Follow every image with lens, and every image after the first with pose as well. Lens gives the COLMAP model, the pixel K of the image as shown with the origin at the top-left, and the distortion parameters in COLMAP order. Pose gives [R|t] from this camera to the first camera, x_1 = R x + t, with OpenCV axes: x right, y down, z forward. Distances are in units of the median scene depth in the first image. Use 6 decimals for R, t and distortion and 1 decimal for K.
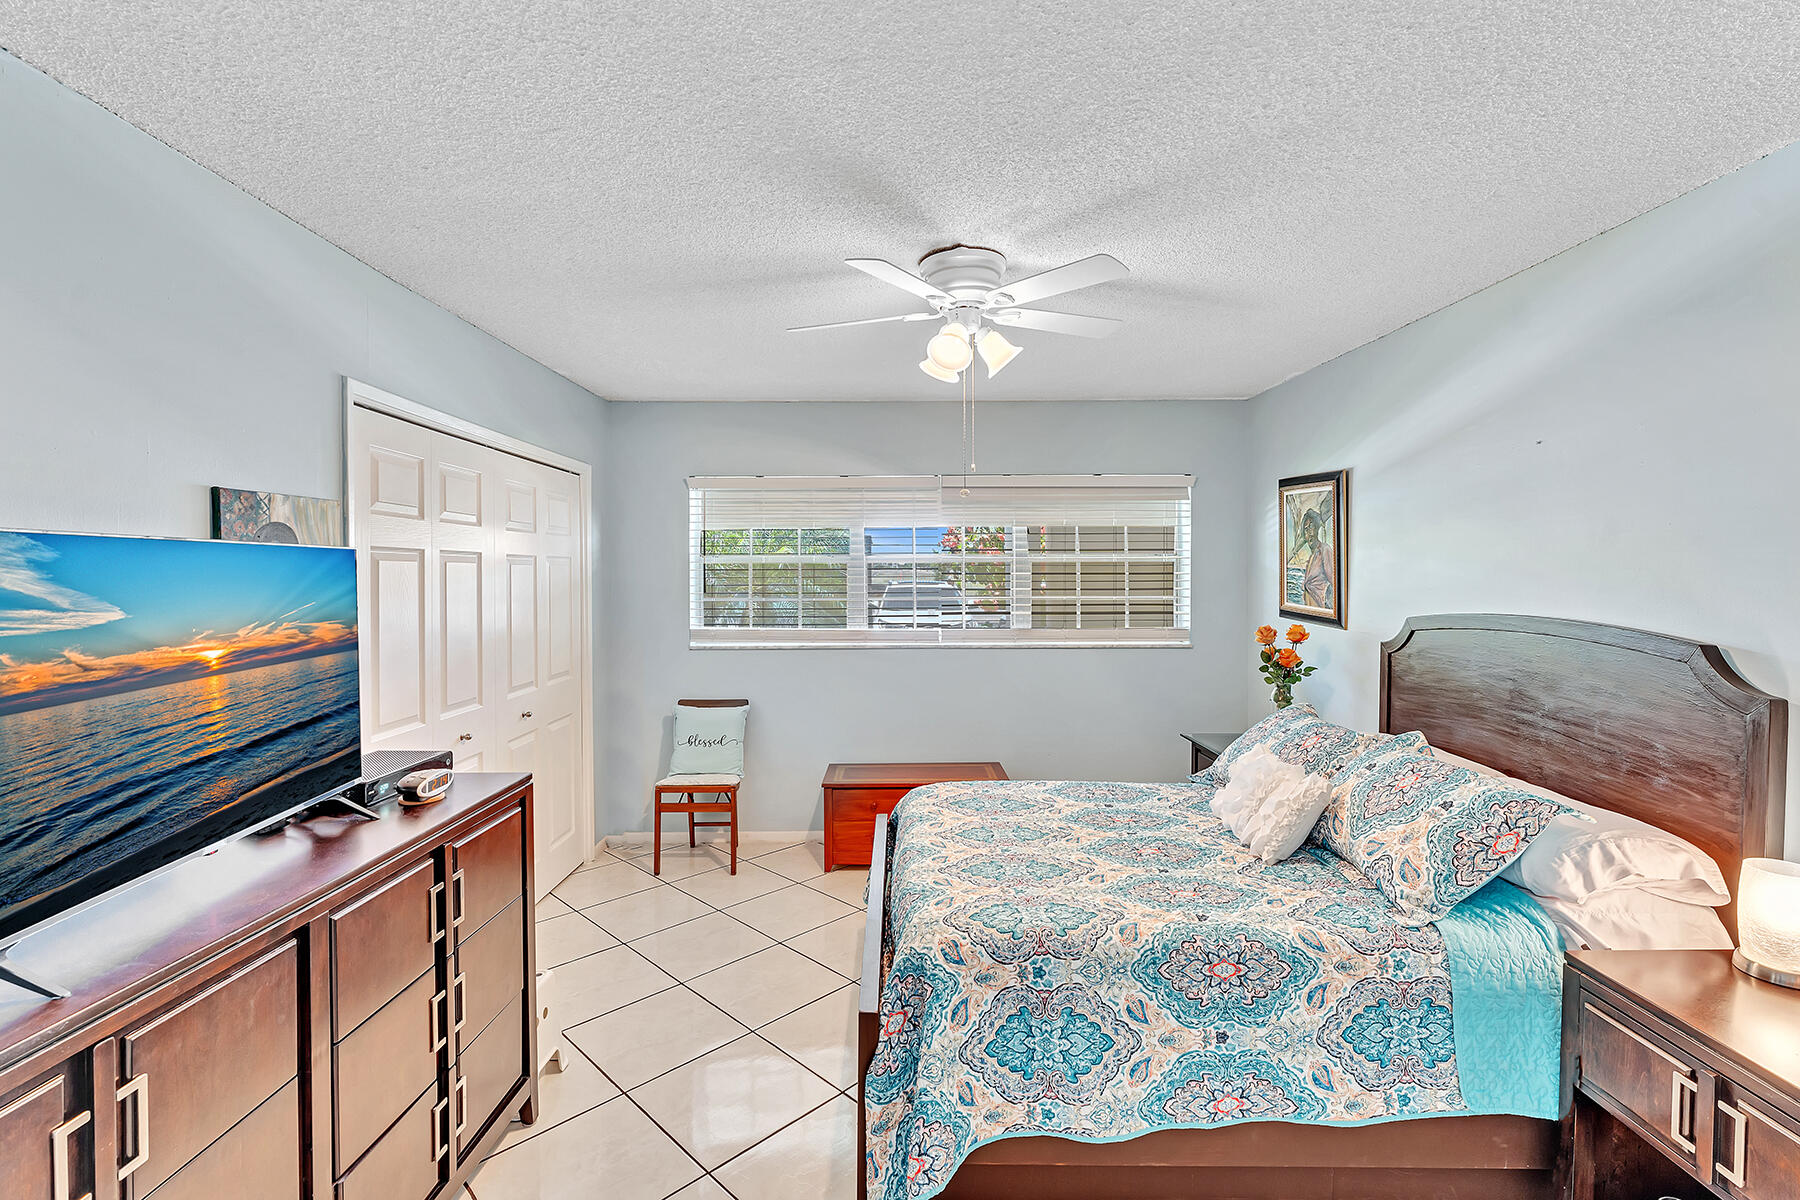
lens RADIAL K [[802.7, 0, 895.3], [0, 802.7, 575.8], [0, 0, 1]] dist [-0.010494, 0.000309]
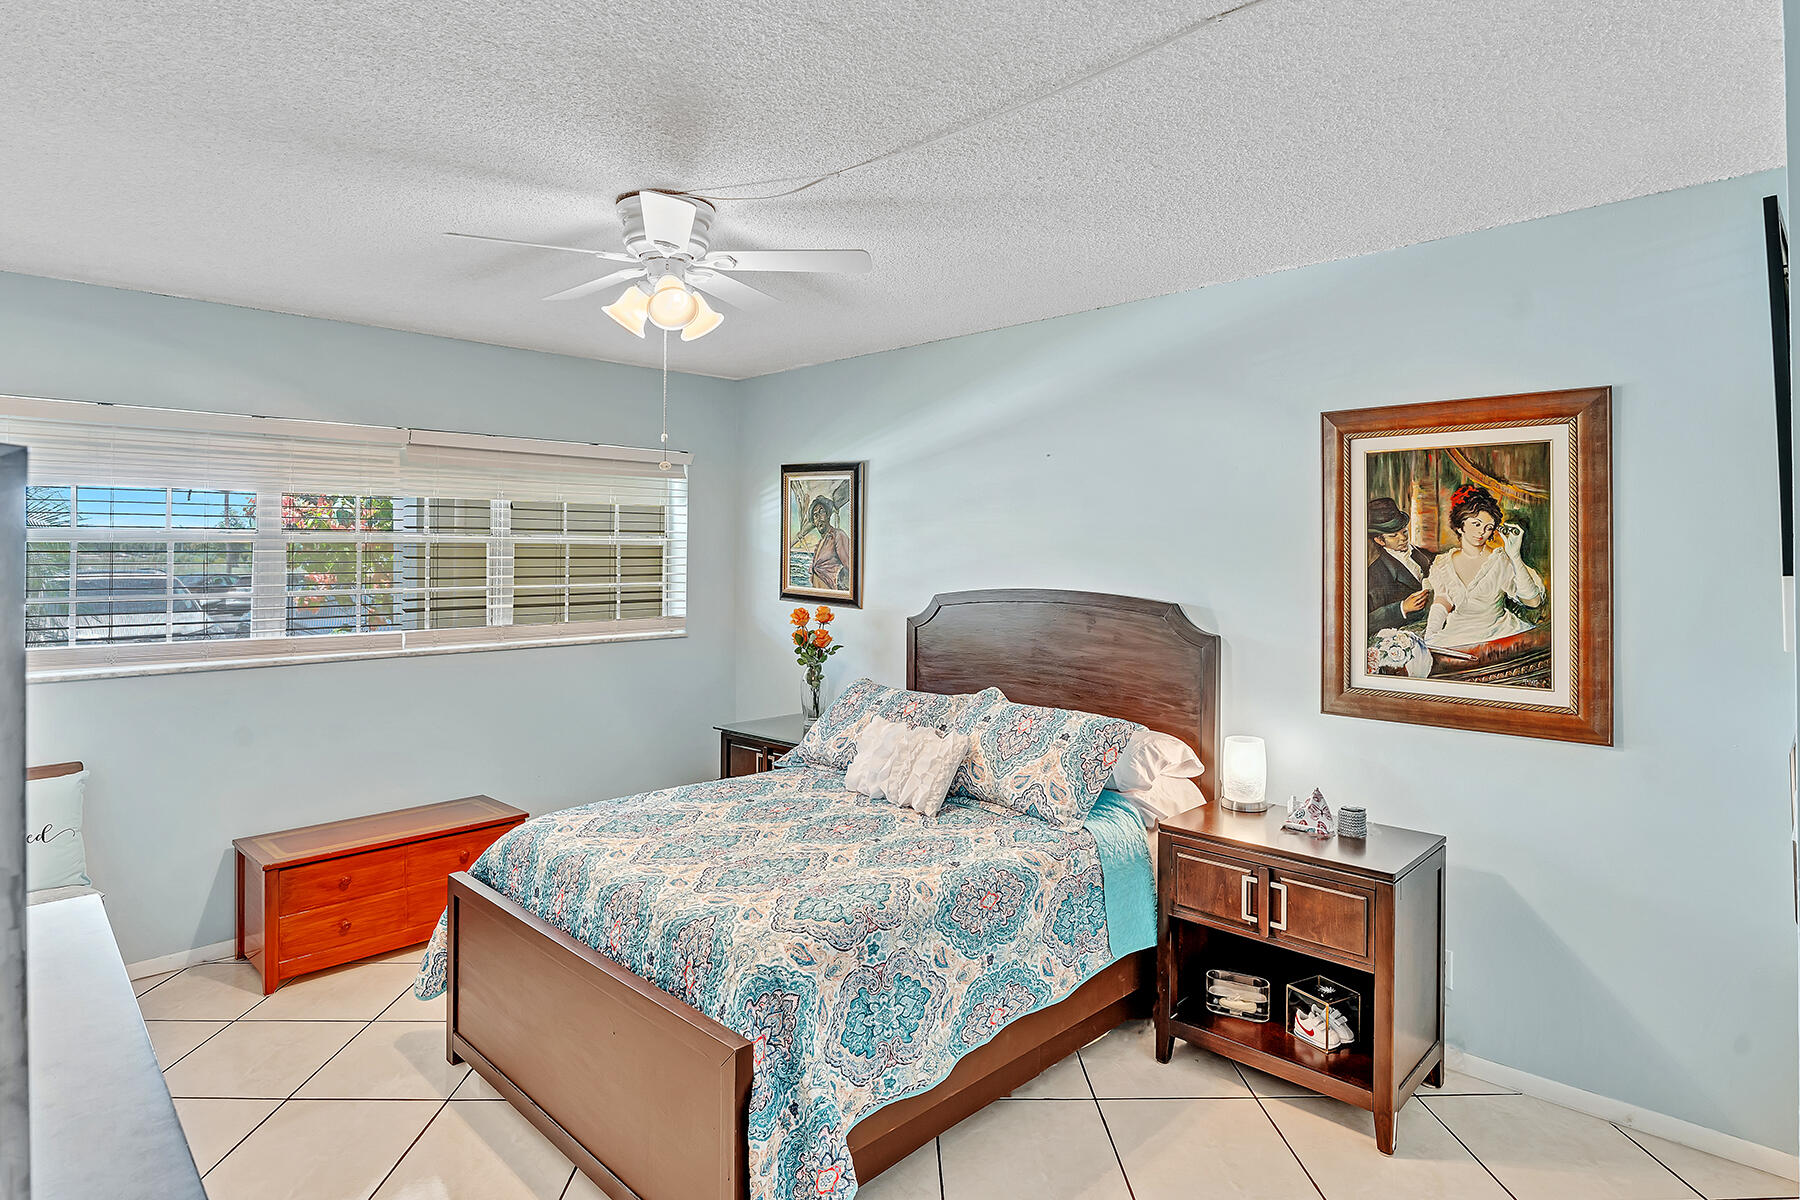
lens RADIAL K [[941.8, 0, 899.5], [0, 941.8, 535.2], [0, 0, 1]] dist [-0.018659, -0.000059]
pose [[0.713525, 0.014643, 0.700476, -0.593583], [0.004526, 0.999664, -0.025508, 0.000918], [-0.700615, 0.021371, 0.713220, 0.107224]]
